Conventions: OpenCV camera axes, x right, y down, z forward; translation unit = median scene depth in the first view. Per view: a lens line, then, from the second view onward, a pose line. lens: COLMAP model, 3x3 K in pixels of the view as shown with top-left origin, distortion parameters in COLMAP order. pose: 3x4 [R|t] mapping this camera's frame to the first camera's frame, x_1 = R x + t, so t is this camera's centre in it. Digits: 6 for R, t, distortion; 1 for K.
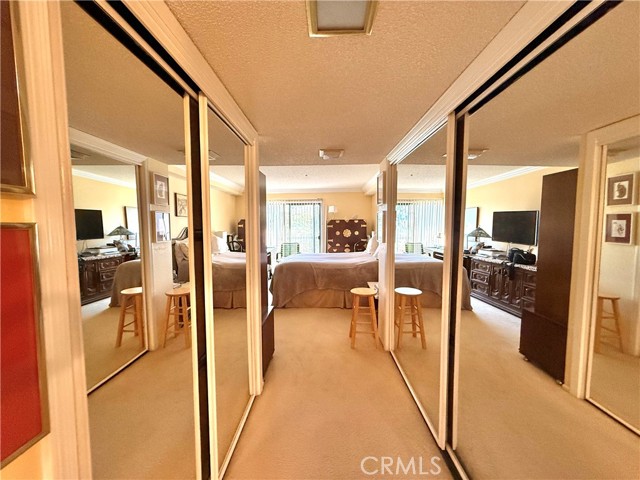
lens RADIAL K [[254.8, 0, 320.0], [0, 254.8, 240.0], [0, 0, 1]] dist [-0.000051, 0.000205]
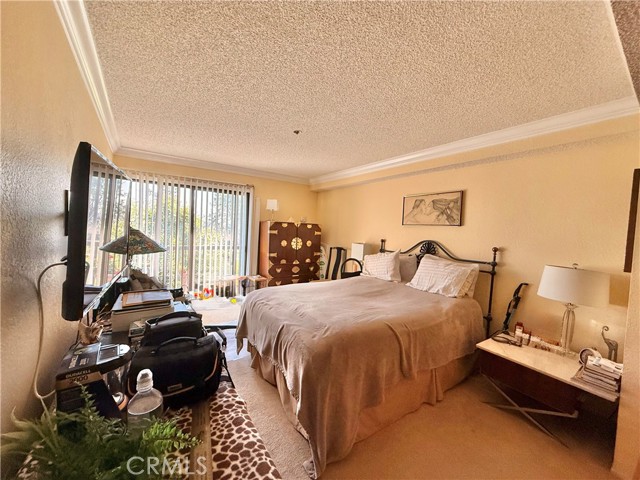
lens RADIAL K [[254.8, 0, 320.0], [0, 254.8, 240.0], [0, 0, 1]] dist [-0.000051, 0.000205]
pose [[0.805451, 0.023761, 0.592186, -0.234506], [-0.017445, 0.999714, -0.016386, -0.025941], [-0.592406, 0.002868, 0.805635, 0.434174]]
